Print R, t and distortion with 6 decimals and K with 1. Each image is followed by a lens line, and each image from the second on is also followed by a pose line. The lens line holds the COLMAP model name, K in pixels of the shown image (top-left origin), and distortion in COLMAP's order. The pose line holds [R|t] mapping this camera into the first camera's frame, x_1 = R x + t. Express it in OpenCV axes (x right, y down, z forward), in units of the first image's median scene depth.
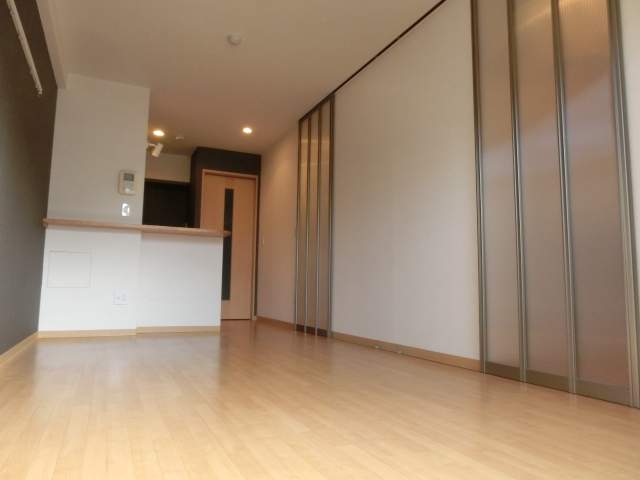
lens RADIAL K [[438.5, 0, 320.0], [0, 438.5, 240.0], [0, 0, 1]] dist [-0.062284, 0.001736]
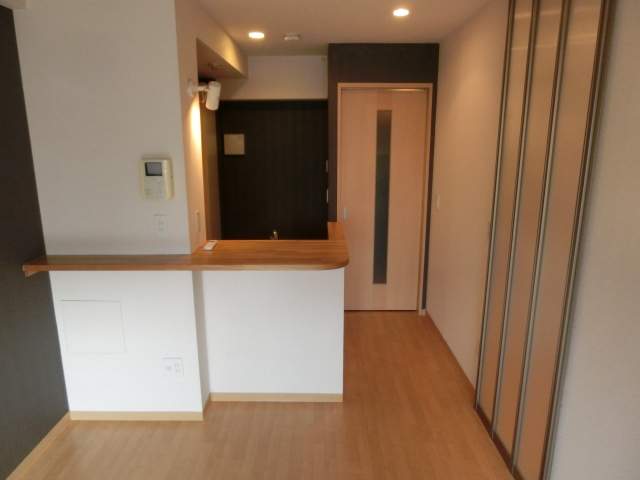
lens RADIAL K [[438.5, 0, 320.0], [0, 438.5, 240.0], [0, 0, 1]] dist [-0.062284, 0.001736]
pose [[0.899659, 0.081290, -0.428959, -0.013539], [0.062093, 0.948703, 0.310012, -0.142316], [0.432155, -0.305541, 0.848461, 0.400728]]
